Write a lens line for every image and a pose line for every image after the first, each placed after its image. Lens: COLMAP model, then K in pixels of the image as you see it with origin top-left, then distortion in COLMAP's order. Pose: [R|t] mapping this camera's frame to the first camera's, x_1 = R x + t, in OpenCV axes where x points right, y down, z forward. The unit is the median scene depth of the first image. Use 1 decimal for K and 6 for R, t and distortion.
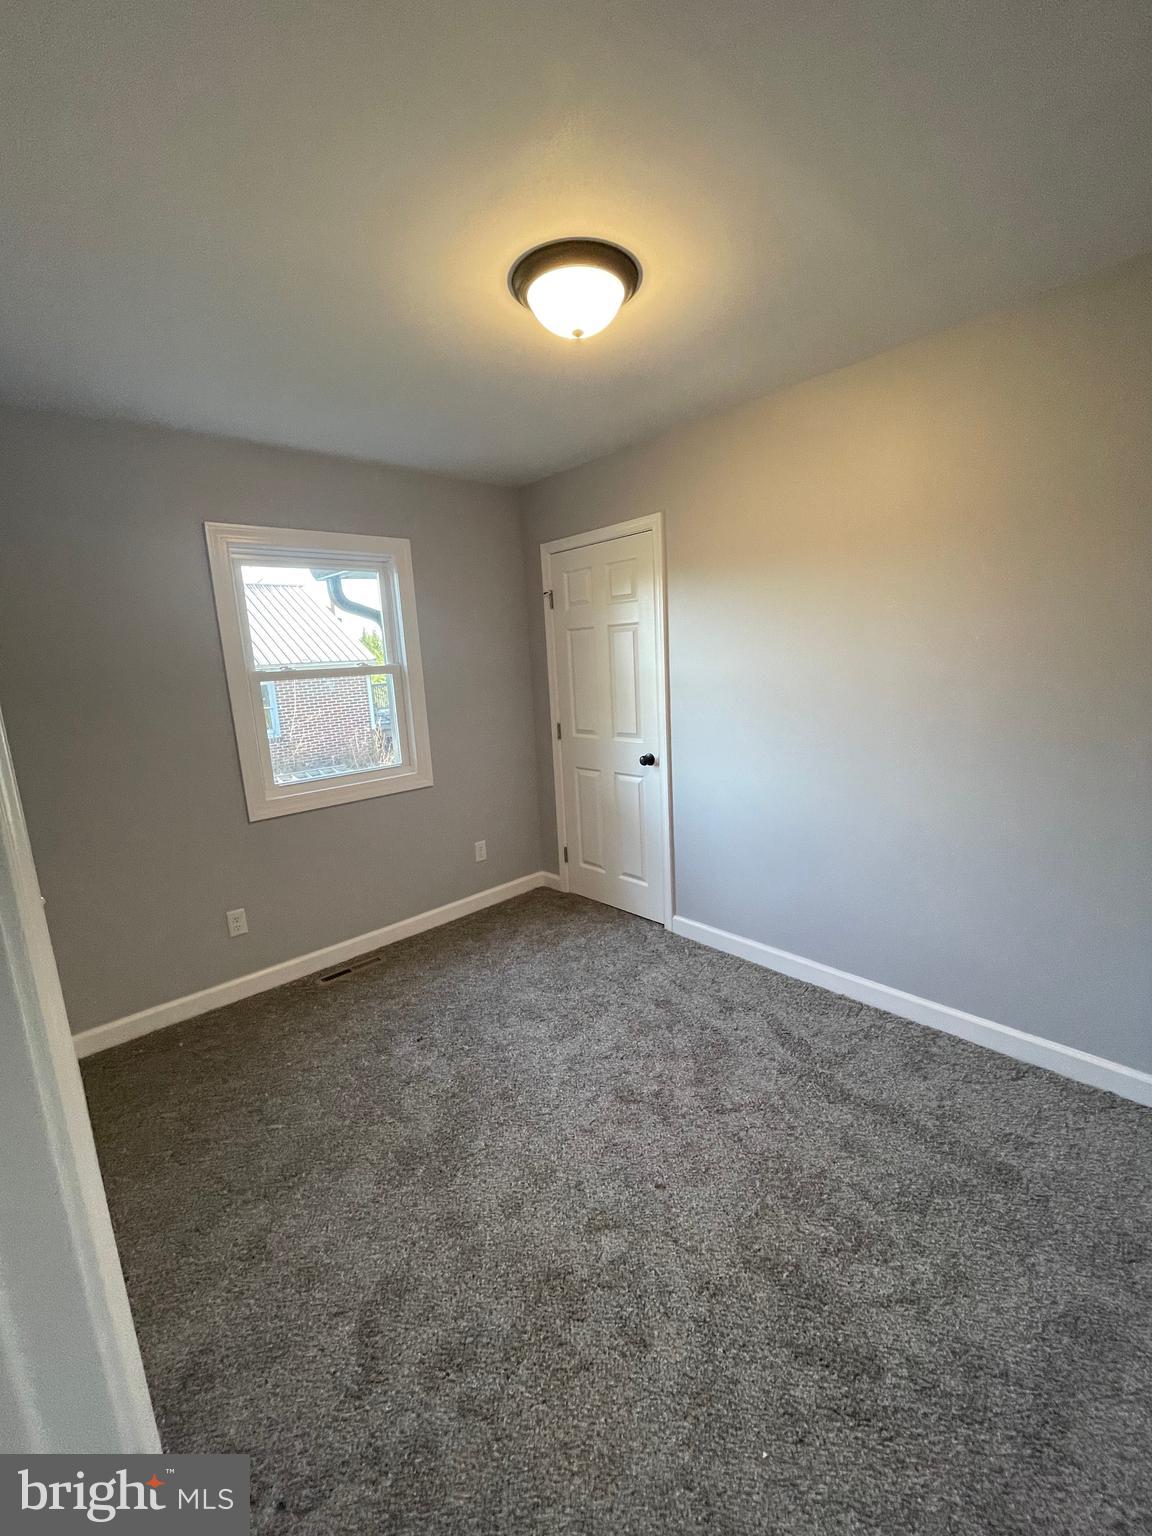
lens RADIAL K [[624.0, 0, 576.4], [0, 624.0, 769.0], [0, 0, 1]] dist [-0.005332, 0.001702]
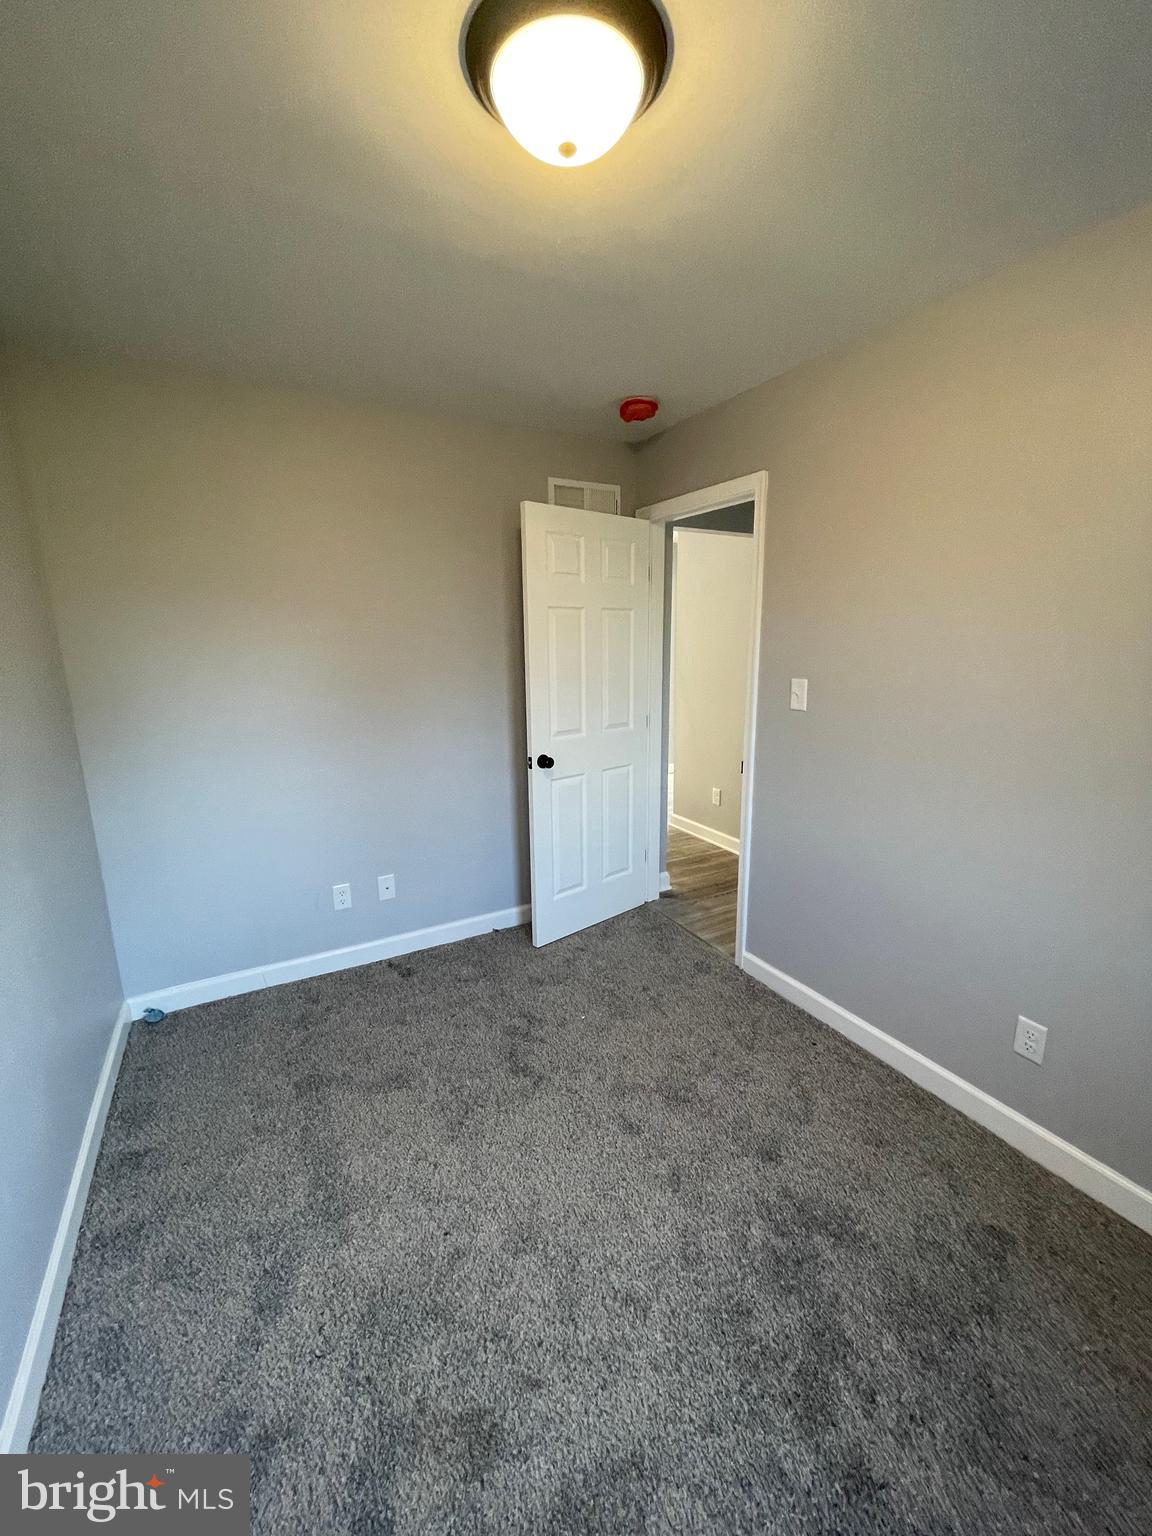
lens RADIAL K [[624.0, 0, 576.4], [0, 624.0, 768.4], [0, 0, 1]] dist [-0.005332, 0.001702]
pose [[-0.971107, 0.015235, 0.238159, -0.129414], [0.101808, 0.929040, 0.355696, -0.294980], [-0.215841, 0.369665, -0.903748, 1.607496]]
